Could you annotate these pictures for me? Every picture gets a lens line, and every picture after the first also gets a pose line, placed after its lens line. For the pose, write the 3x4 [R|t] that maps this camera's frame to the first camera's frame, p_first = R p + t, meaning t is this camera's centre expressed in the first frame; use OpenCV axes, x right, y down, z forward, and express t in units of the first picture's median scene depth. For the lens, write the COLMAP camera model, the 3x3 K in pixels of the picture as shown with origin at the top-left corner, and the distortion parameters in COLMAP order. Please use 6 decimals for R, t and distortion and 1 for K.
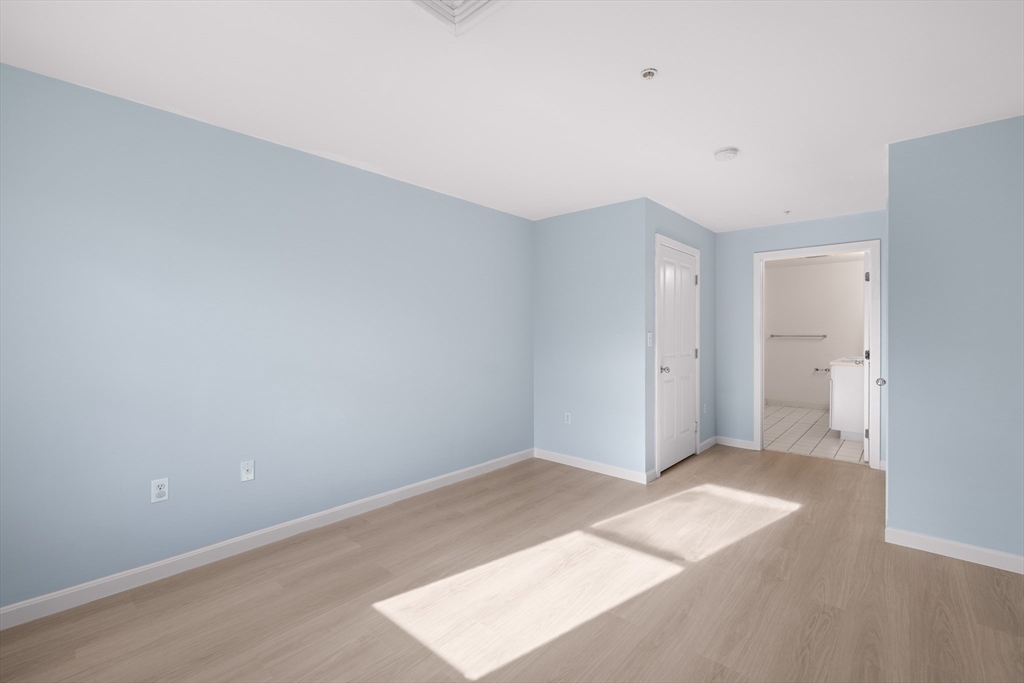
lens RADIAL K [[438.9, 0, 509.2], [0, 438.9, 336.6], [0, 0, 1]] dist [-0.008885, 0.000123]
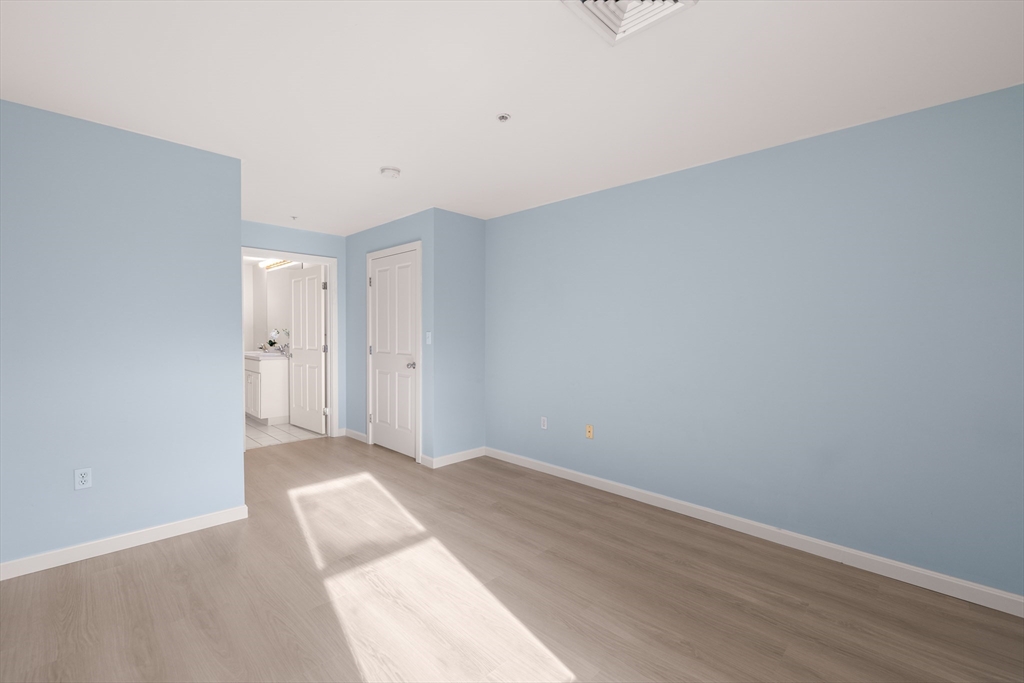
lens RADIAL K [[438.9, 0, 510.4], [0, 438.9, 339.1], [0, 0, 1]] dist [-0.008885, 0.000123]
pose [[0.042125, -0.015381, 0.998994, -0.597318], [0.004483, 0.999874, 0.015206, -0.002125], [-0.999102, 0.003838, 0.042189, 0.616912]]
